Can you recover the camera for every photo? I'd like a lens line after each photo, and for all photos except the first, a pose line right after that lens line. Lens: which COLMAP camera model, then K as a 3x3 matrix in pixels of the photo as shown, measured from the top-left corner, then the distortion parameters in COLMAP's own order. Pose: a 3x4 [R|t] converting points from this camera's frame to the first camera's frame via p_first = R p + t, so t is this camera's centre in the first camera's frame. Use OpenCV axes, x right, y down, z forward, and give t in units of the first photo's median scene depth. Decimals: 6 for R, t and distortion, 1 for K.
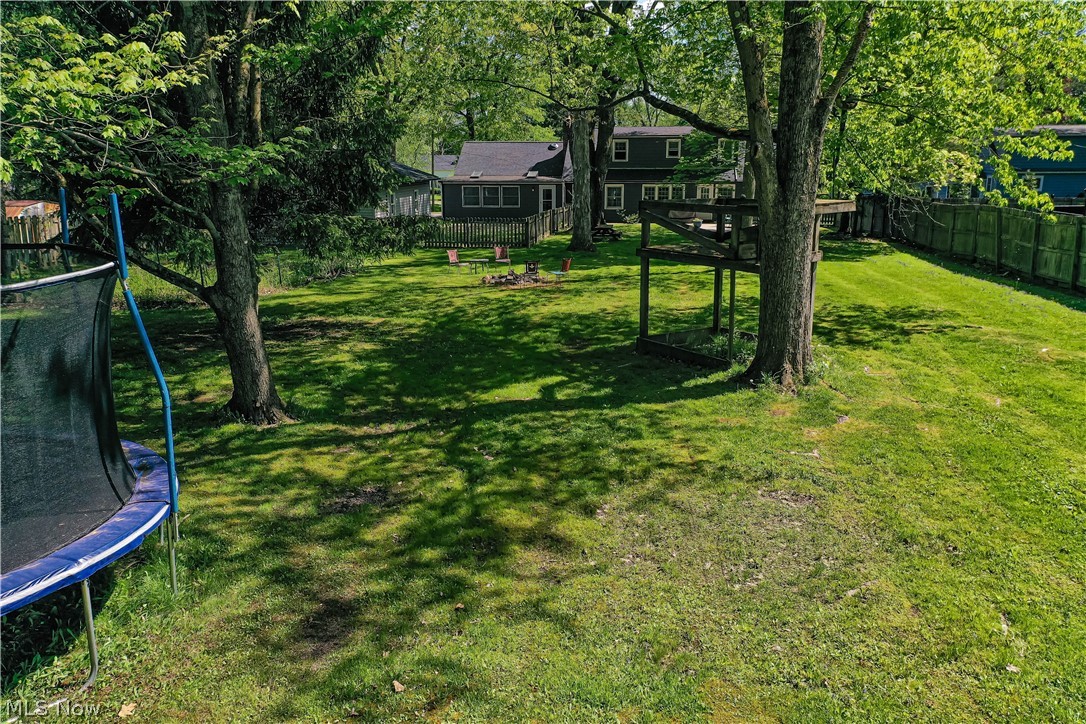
lens RADIAL K [[865.2, 0, 540.5], [0, 865.2, 359.7], [0, 0, 1]] dist [0.011821, 0.008645]
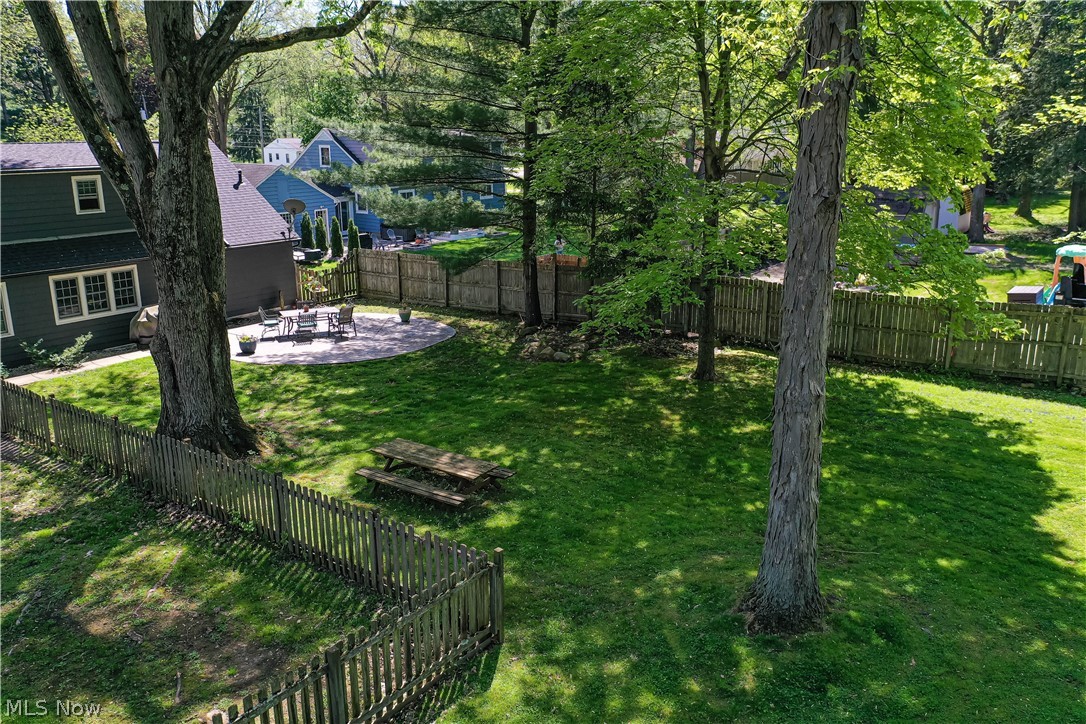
lens RADIAL K [[865.2, 0, 540.5], [0, 865.2, 359.7], [0, 0, 1]] dist [0.011821, 0.008645]
pose [[0.478216, -0.231997, 0.847046, -0.155029], [0.200746, 0.967820, 0.151740, -0.170925], [-0.854991, 0.097476, 0.509400, 0.523992]]
